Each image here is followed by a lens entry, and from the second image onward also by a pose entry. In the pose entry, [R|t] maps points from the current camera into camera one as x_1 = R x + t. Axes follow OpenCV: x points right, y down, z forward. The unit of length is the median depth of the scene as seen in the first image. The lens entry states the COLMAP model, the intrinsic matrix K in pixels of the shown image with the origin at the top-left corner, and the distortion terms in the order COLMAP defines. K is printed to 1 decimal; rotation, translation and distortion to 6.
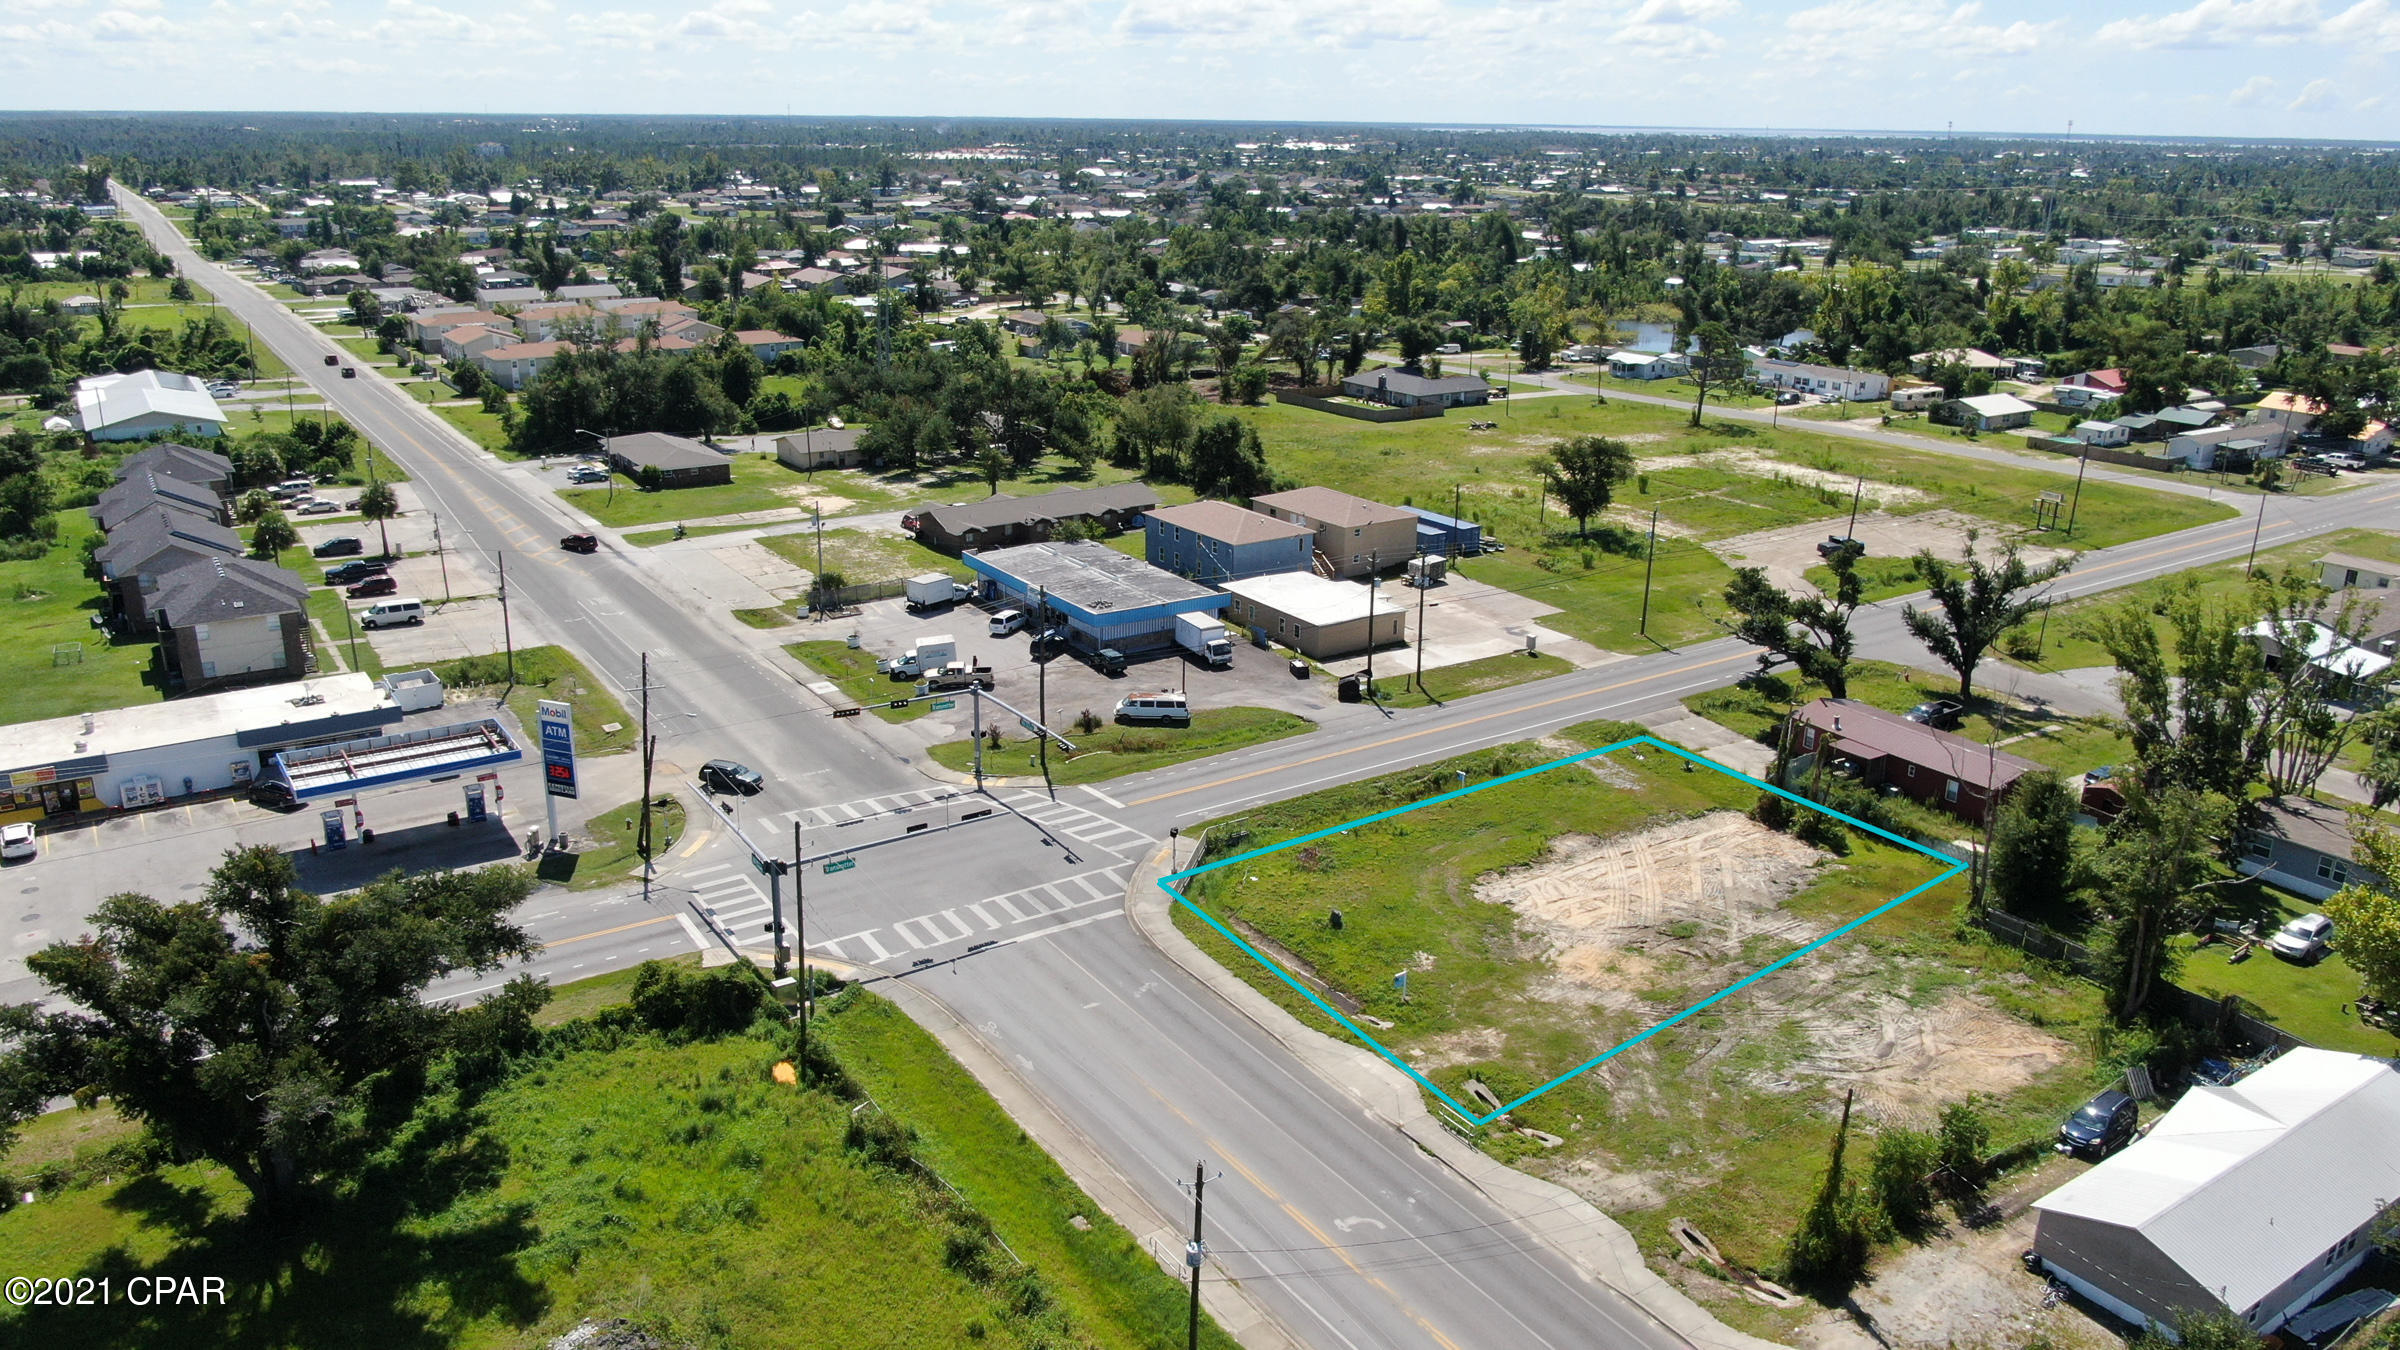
lens RADIAL K [[1699.0, 0, 1200.0], [0, 1699.0, 675.0], [0, 0, 1]] dist [-0.015305, 0.001704]
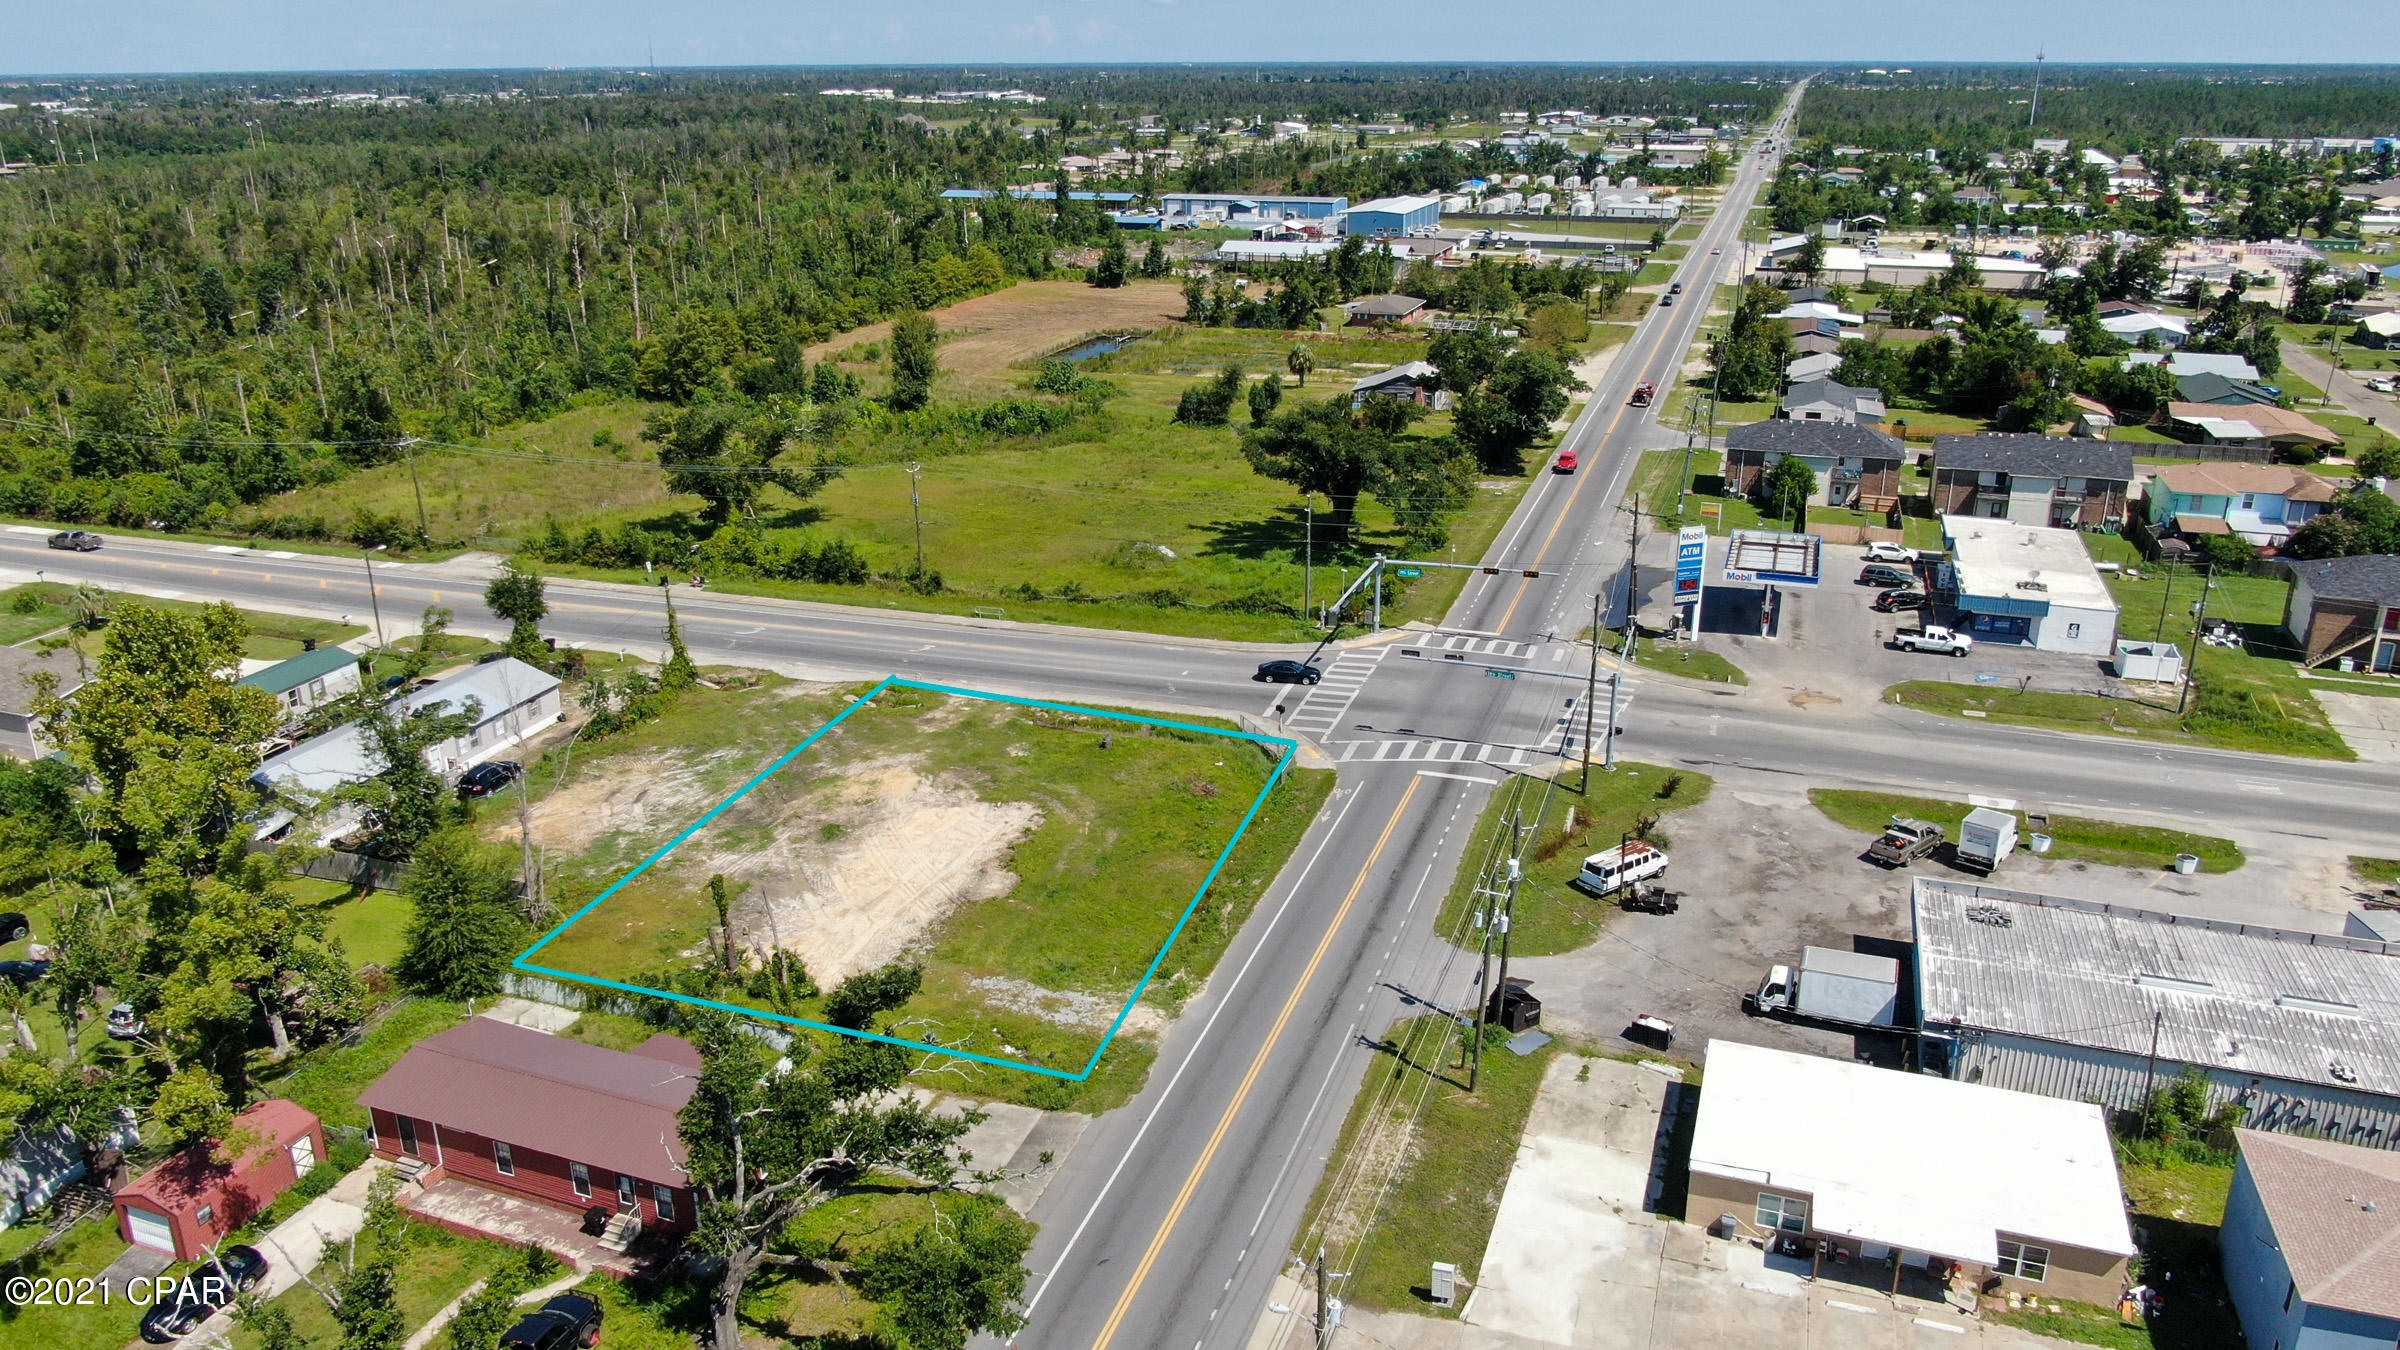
lens RADIAL K [[1699.0, 0, 1200.0], [0, 1699.0, 675.0], [0, 0, 1]] dist [-0.015305, 0.001704]
pose [[-0.794338, 0.193510, -0.575831, 0.672117], [-0.195040, 0.816482, 0.543431, -0.519948], [0.575315, 0.543978, -0.610820, 1.685247]]
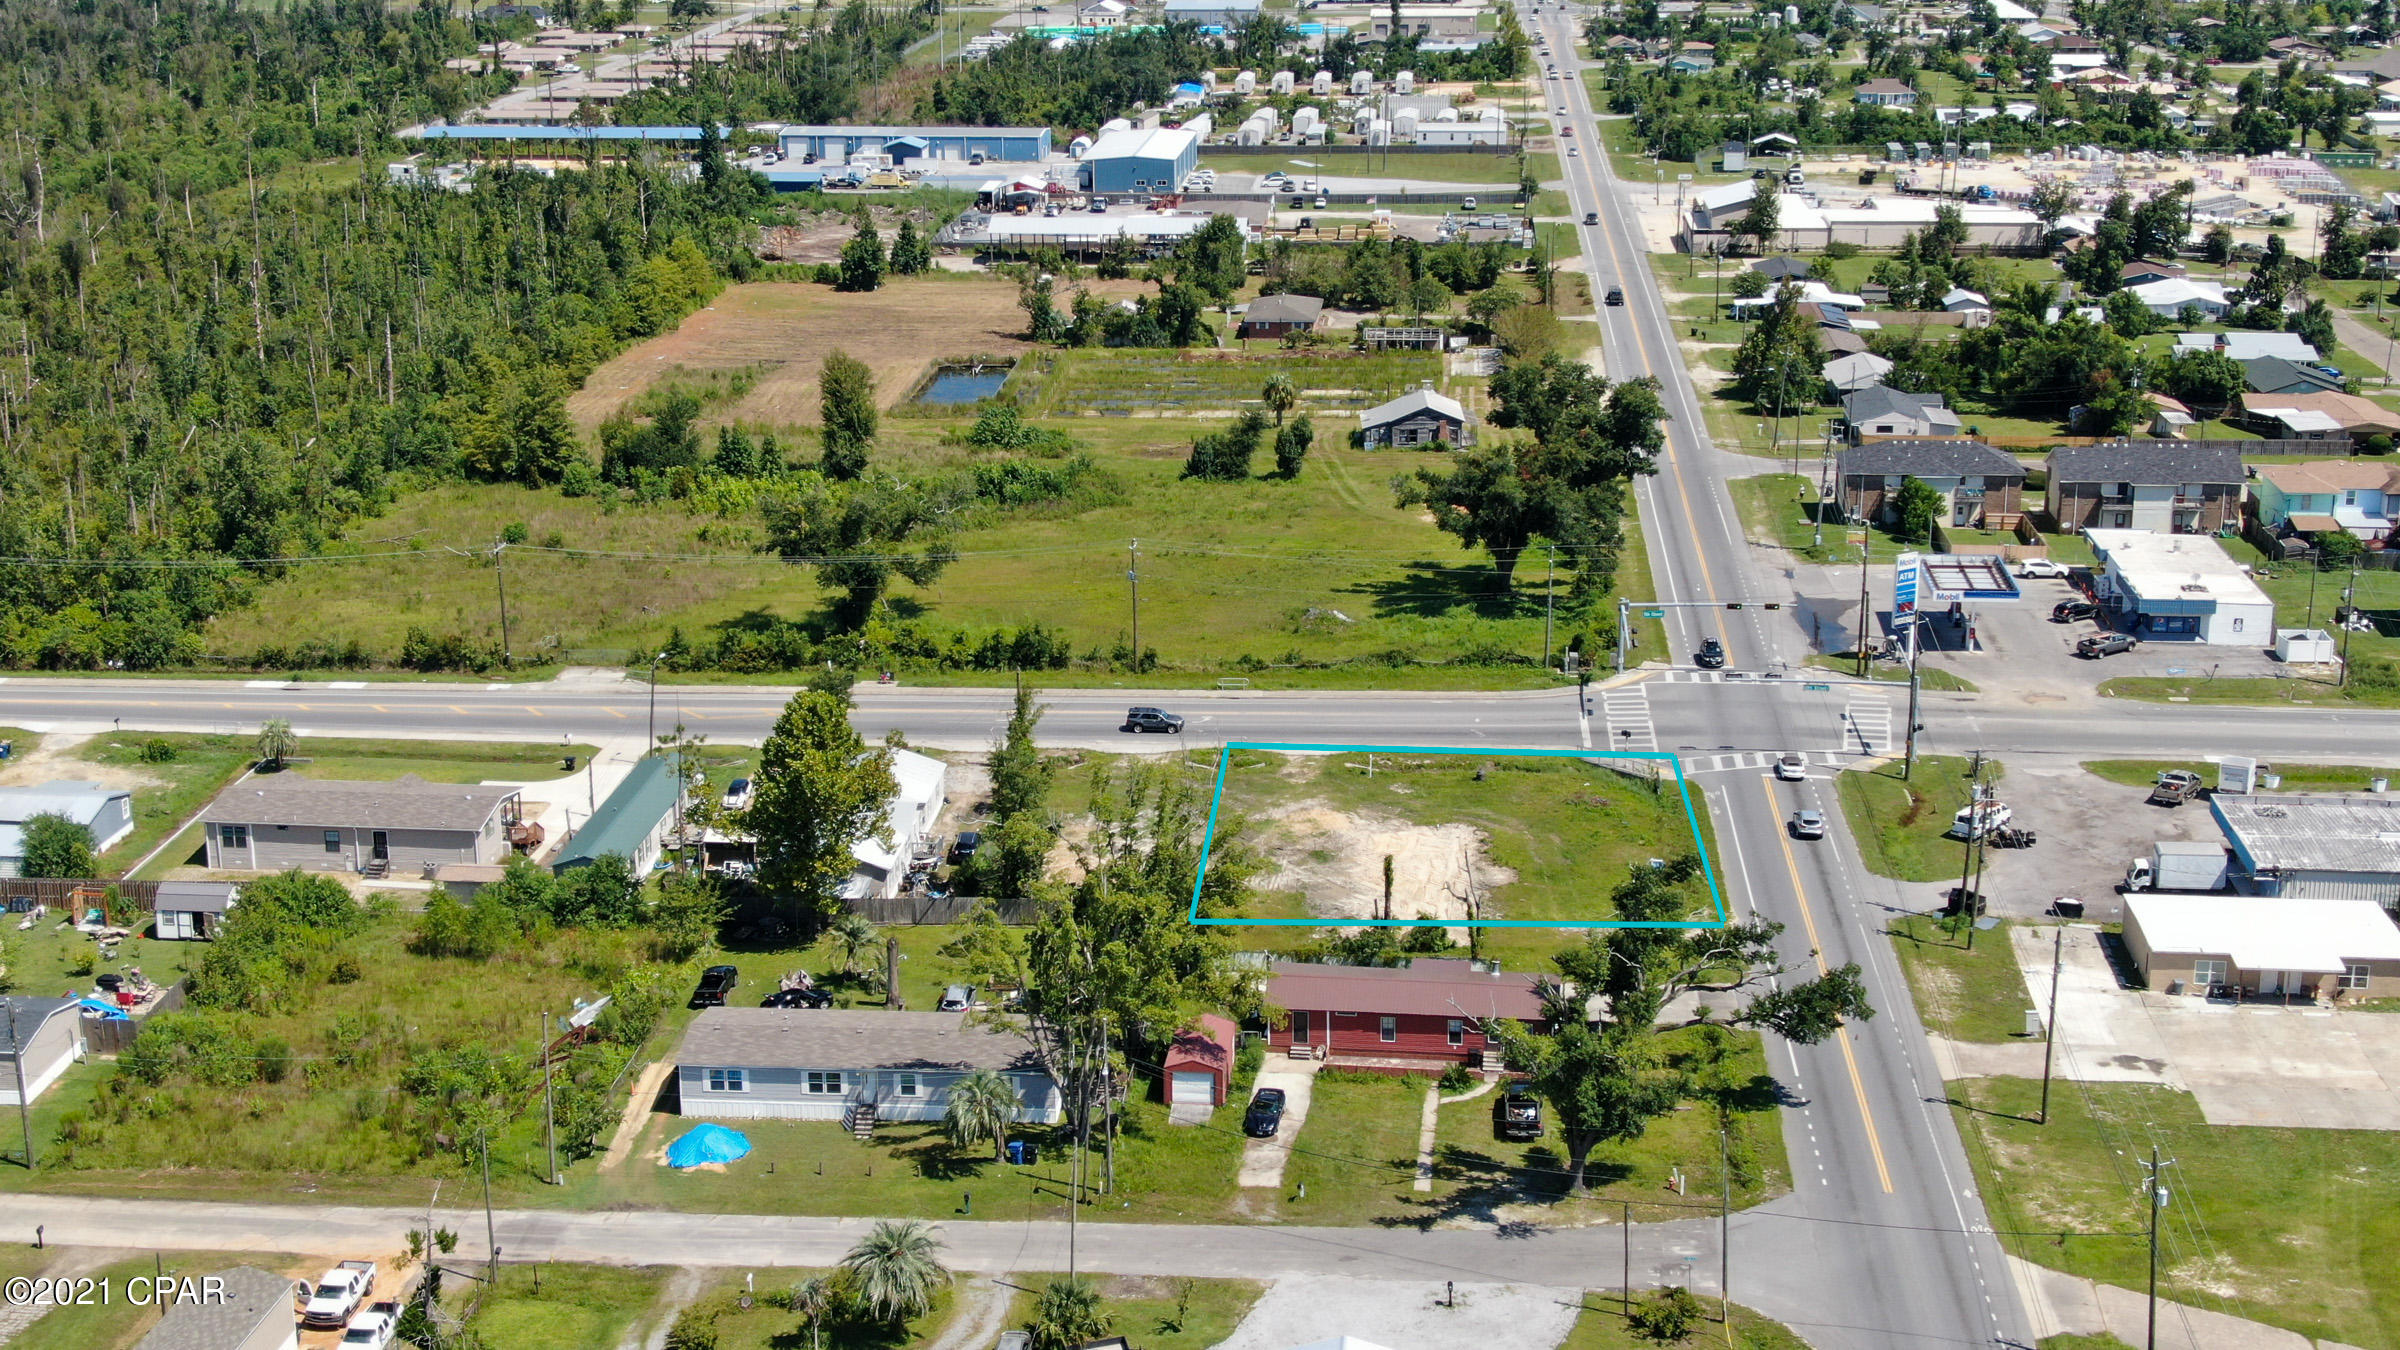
lens RADIAL K [[3064.9, 0, 1200.0], [0, 3064.9, 675.0], [0, 0, 1]] dist [0.226949, -1.018424]
pose [[-0.623602, 0.203493, -0.754792, 1.898800], [-0.243330, 0.867034, 0.434790, -0.856792], [0.742907, 0.454799, -0.491169, 1.910714]]
